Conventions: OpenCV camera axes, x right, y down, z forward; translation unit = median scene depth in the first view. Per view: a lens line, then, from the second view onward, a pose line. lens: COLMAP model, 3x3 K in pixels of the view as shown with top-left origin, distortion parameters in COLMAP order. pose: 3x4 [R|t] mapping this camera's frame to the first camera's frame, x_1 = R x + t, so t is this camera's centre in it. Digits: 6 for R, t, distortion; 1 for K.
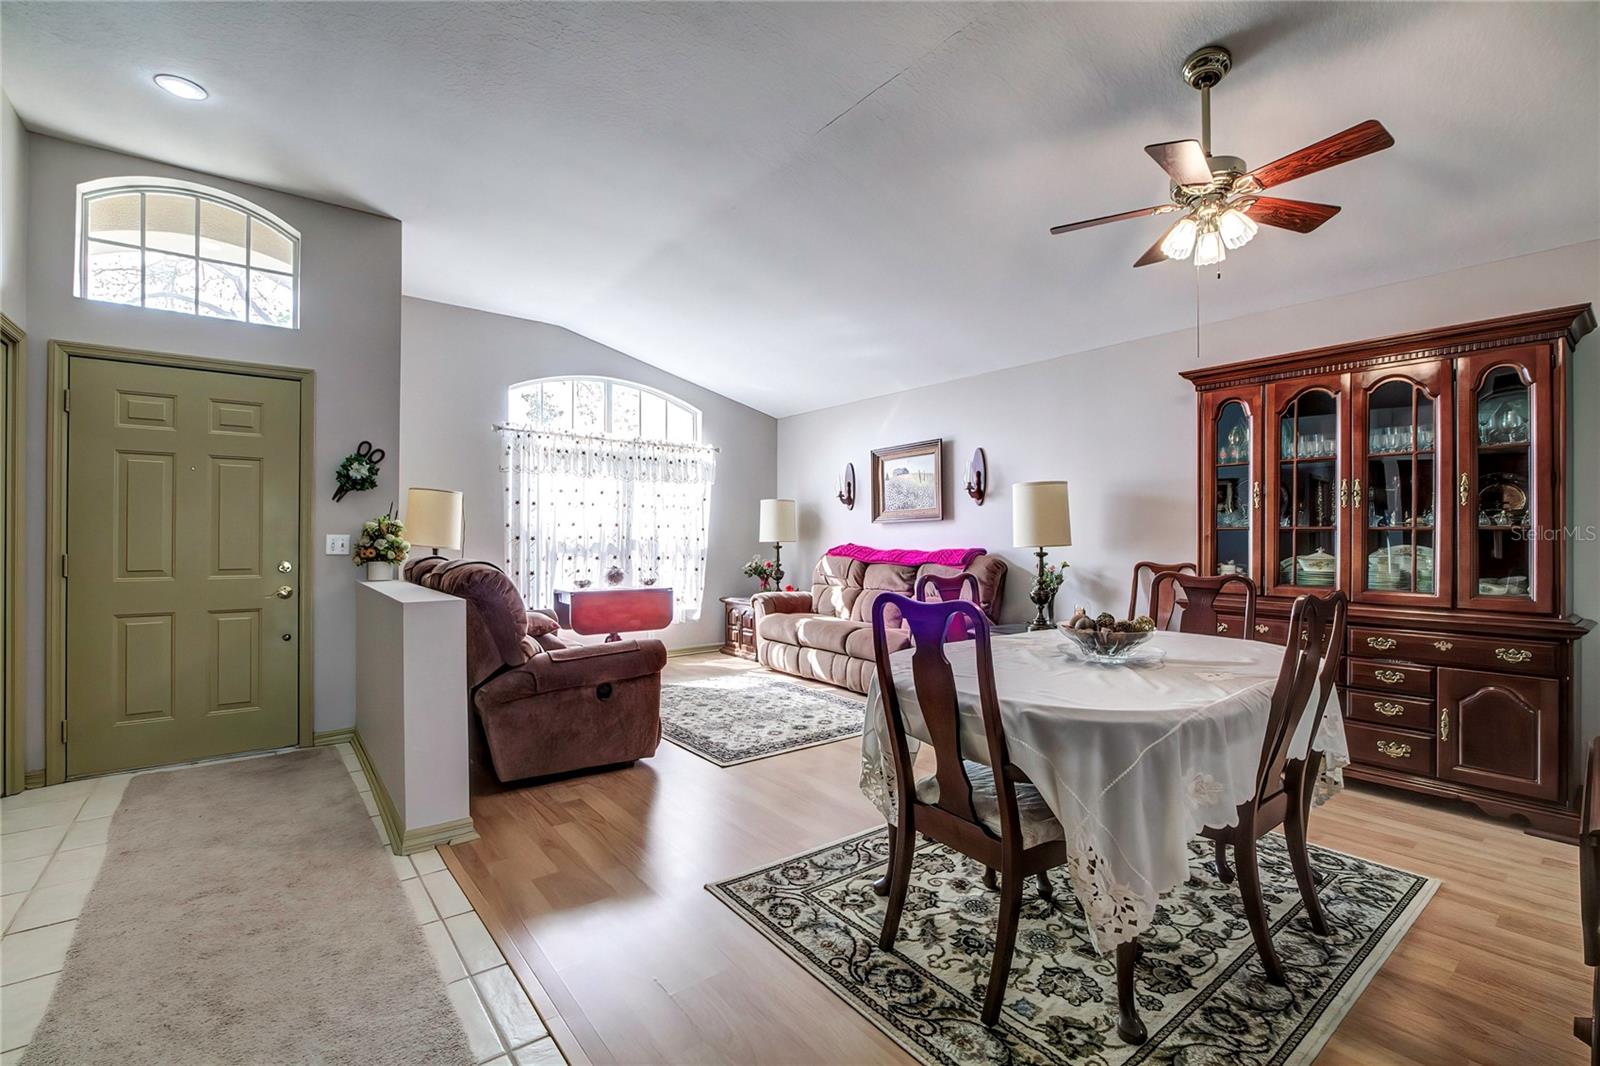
lens RADIAL K [[707.6, 0, 807.3], [0, 707.6, 531.9], [0, 0, 1]] dist [-0.015866, 0.002871]
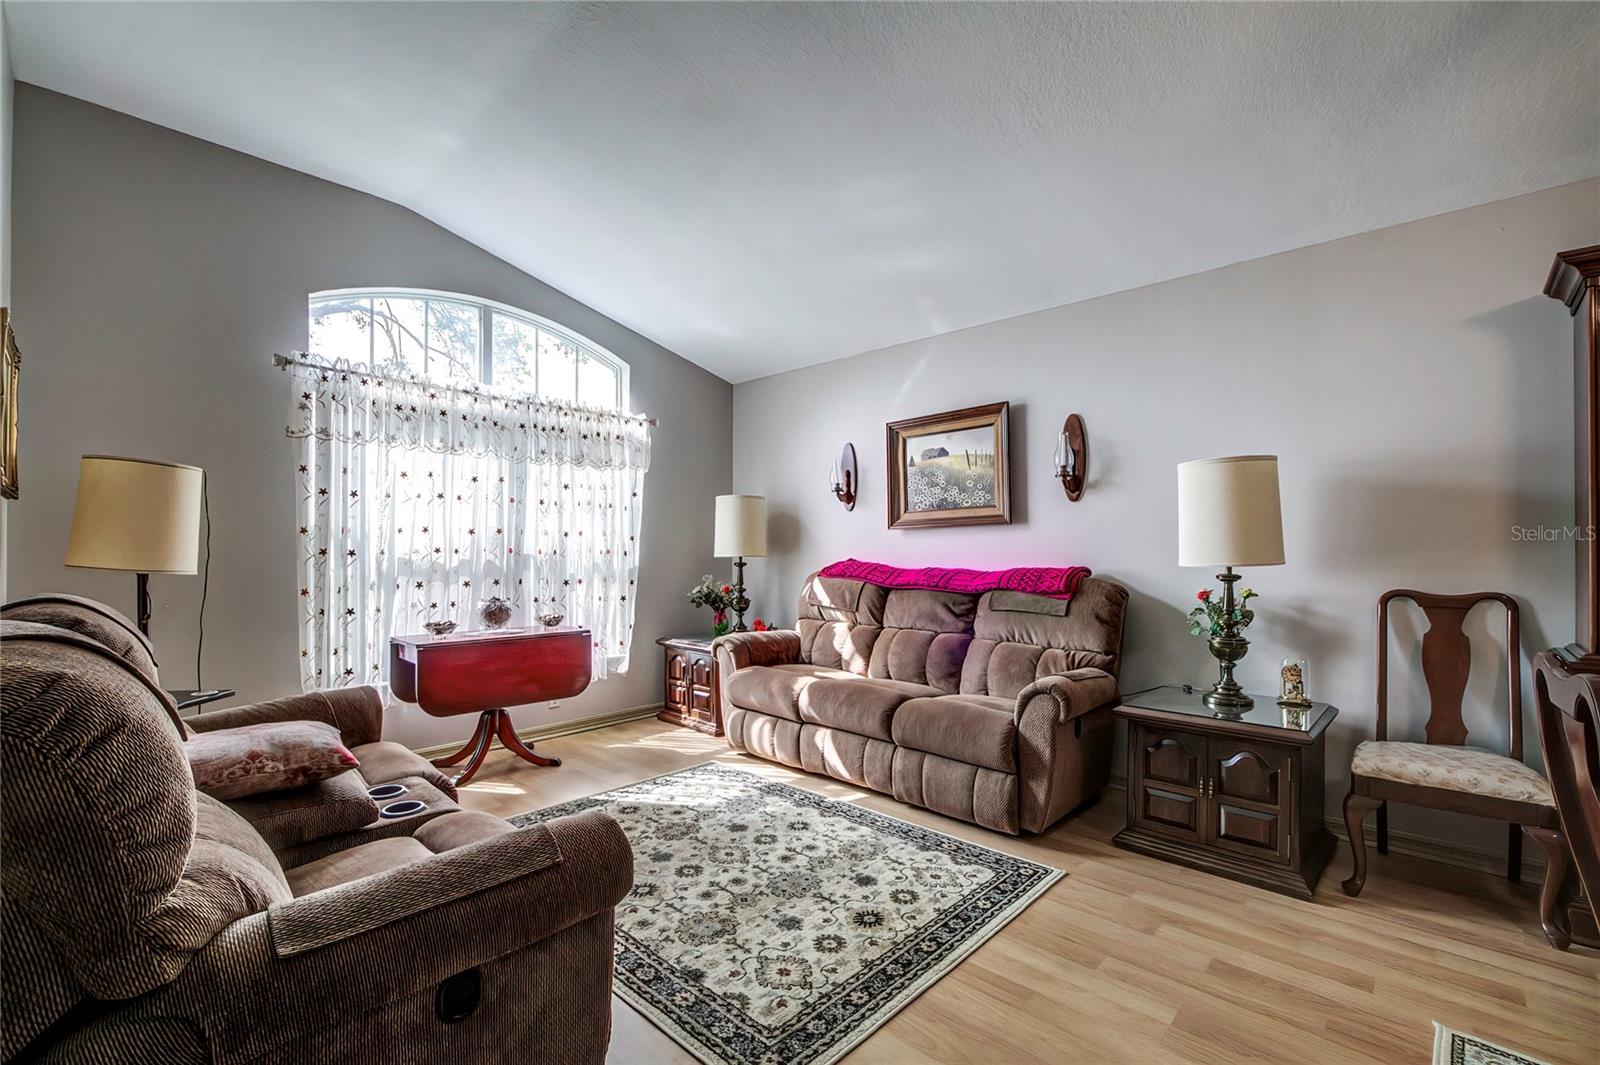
lens RADIAL K [[707.6, 0, 788.5], [0, 707.6, 542.2], [0, 0, 1]] dist [-0.015866, 0.002871]
pose [[0.992389, -0.000242, 0.123141, -0.094467], [0.000568, 0.999996, -0.002611, 0.002061], [-0.123140, 0.002661, 0.992386, 0.356222]]
